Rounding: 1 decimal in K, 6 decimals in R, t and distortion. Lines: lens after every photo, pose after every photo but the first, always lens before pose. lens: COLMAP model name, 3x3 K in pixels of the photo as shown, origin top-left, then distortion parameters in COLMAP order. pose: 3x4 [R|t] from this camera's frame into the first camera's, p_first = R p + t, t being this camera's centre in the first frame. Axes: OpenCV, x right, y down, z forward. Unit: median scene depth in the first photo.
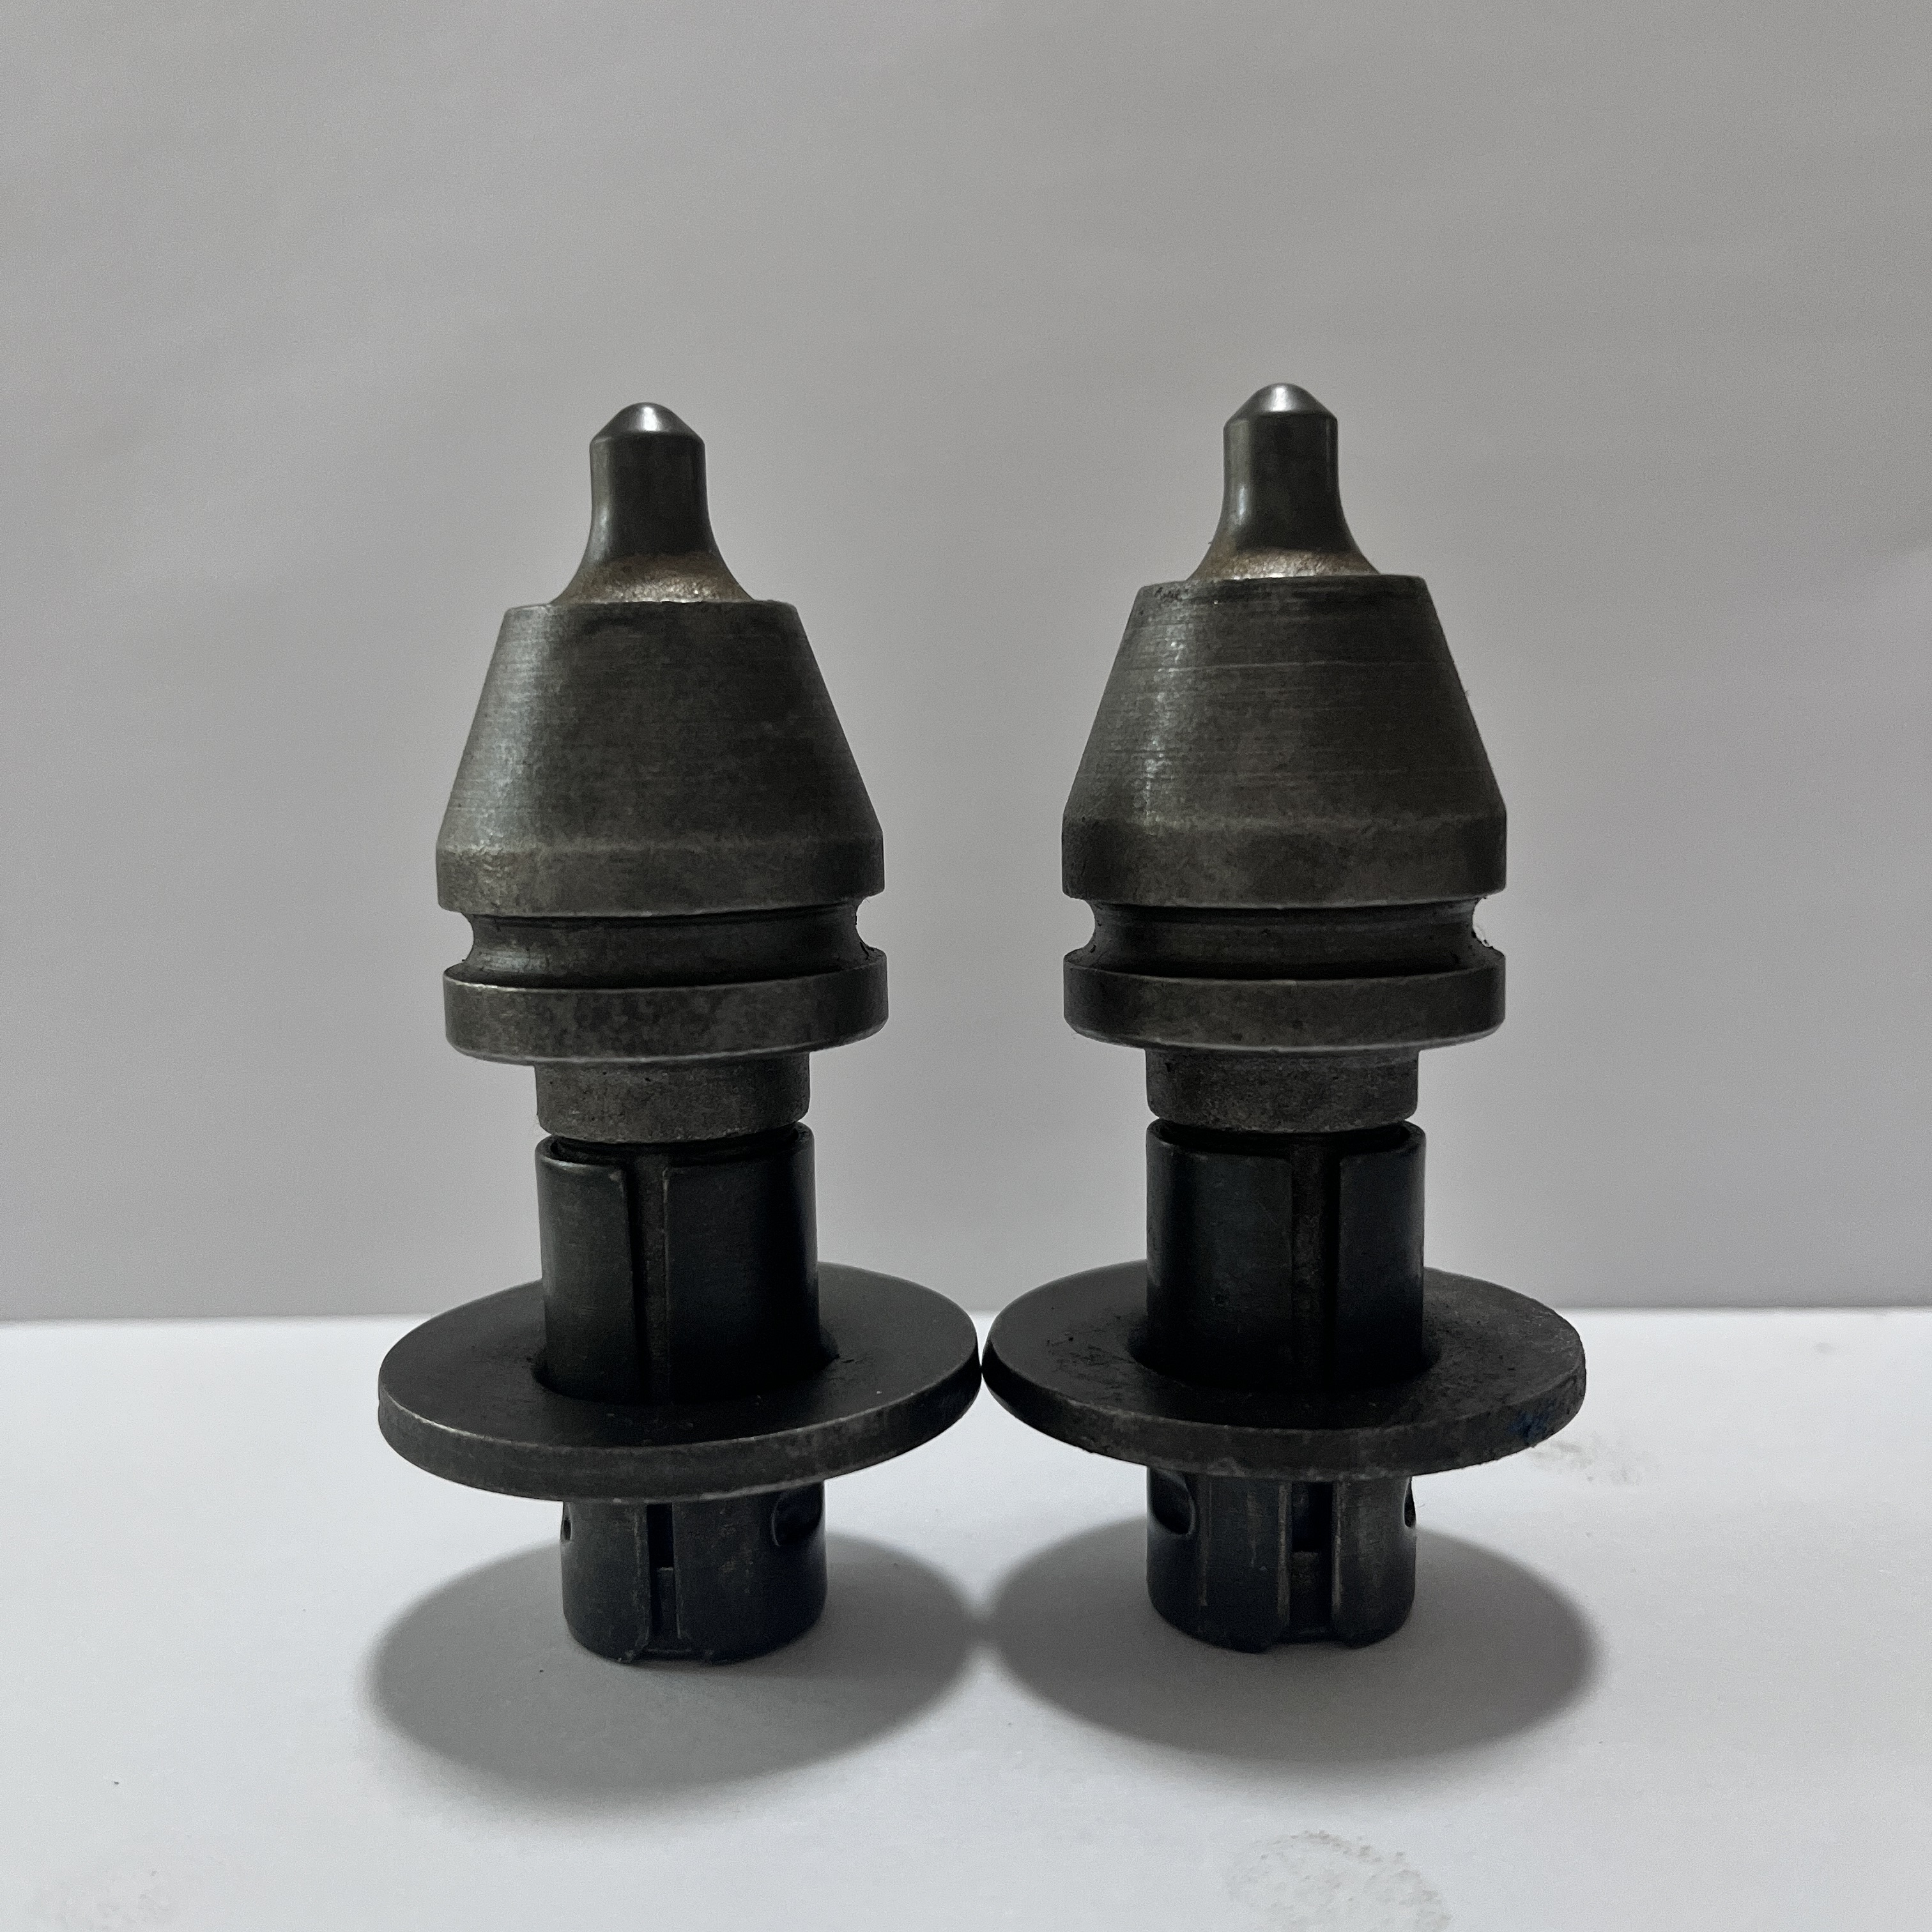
lens RADIAL K [[2117.8, 0, 966.0], [0, 2117.8, 966.0], [0, 0, 1]] dist [0.155520, -0.012192]
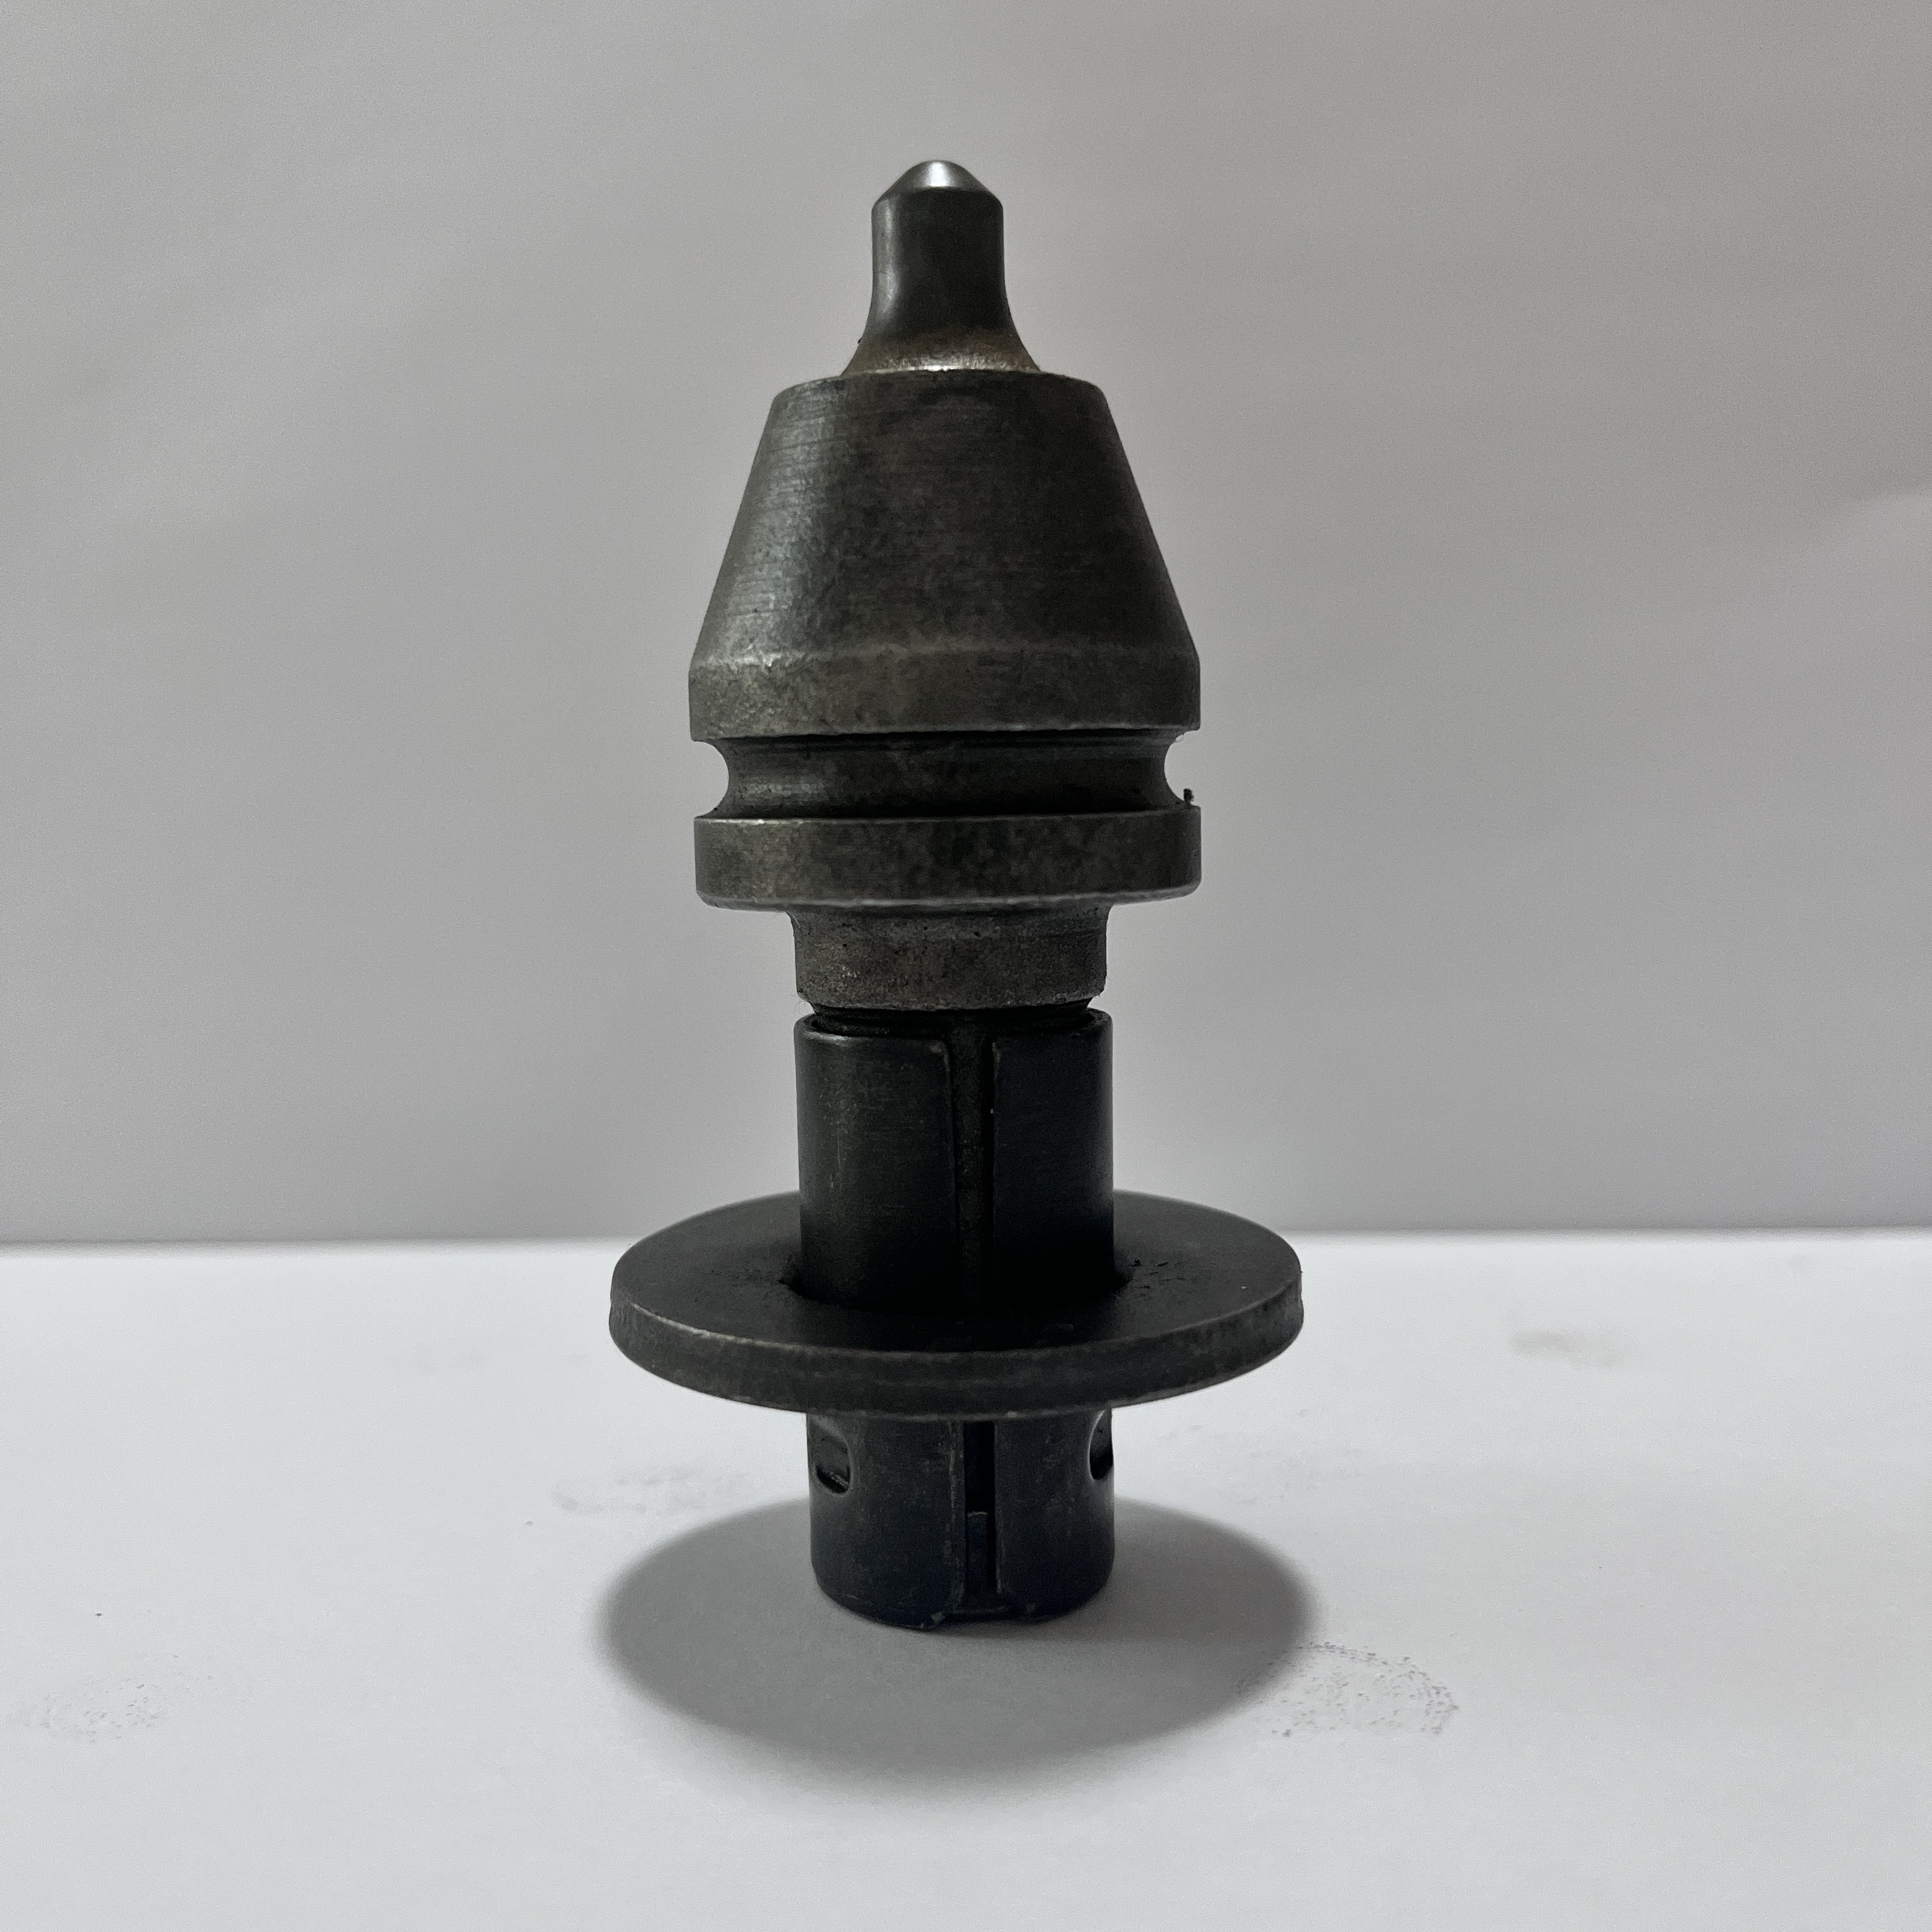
lens RADIAL K [[2117.8, 0, 966.0], [0, 2117.8, 966.0], [0, 0, 1]] dist [0.155520, -0.012192]
pose [[0.972572, -0.014168, 0.232169, -0.366619], [0.022472, 0.999197, -0.033162, 0.098226], [-0.231513, 0.037470, 0.972110, 0.177659]]
